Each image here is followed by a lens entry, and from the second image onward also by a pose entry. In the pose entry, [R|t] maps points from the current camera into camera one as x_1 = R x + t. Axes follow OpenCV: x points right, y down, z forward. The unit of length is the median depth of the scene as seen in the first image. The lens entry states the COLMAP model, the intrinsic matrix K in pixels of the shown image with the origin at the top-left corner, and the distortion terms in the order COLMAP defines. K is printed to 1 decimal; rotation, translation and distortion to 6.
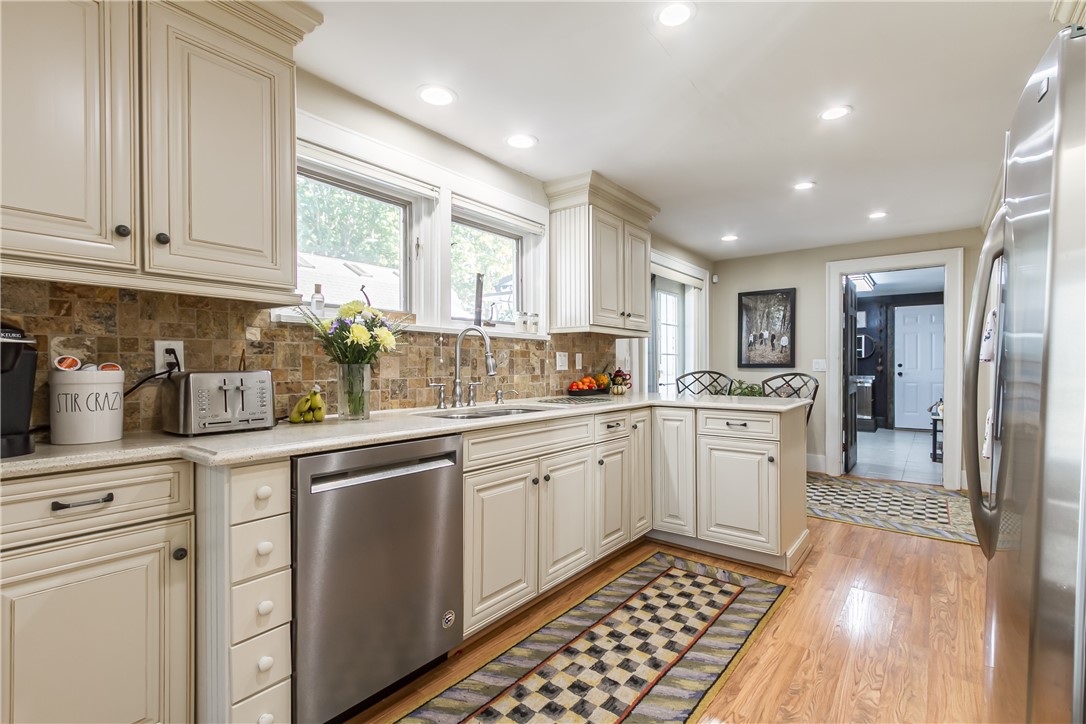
lens RADIAL K [[493.7, 0, 548.7], [0, 493.7, 366.6], [0, 0, 1]] dist [-0.000404, 0.000161]
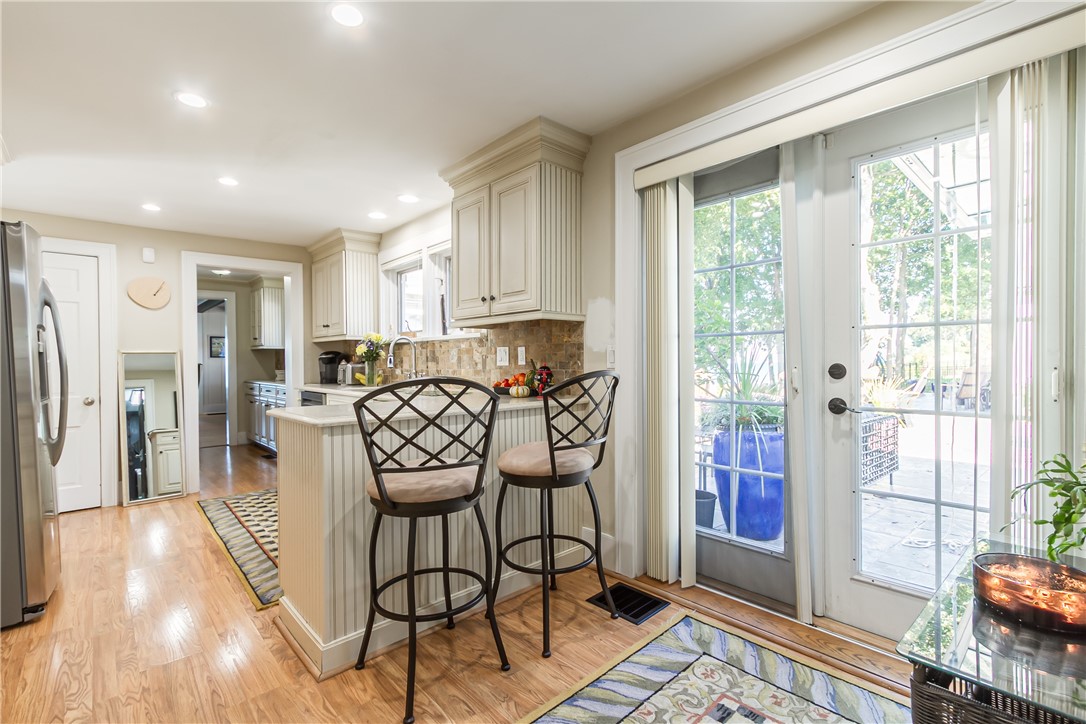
lens RADIAL K [[493.7, 0, 548.7], [0, 493.7, 366.6], [0, 0, 1]] dist [-0.000404, 0.000161]
pose [[-0.160369, 0.012068, -0.986983, 1.024858], [0.005440, 0.999921, 0.011342, -0.001416], [0.987042, -0.003550, -0.160422, 1.324394]]
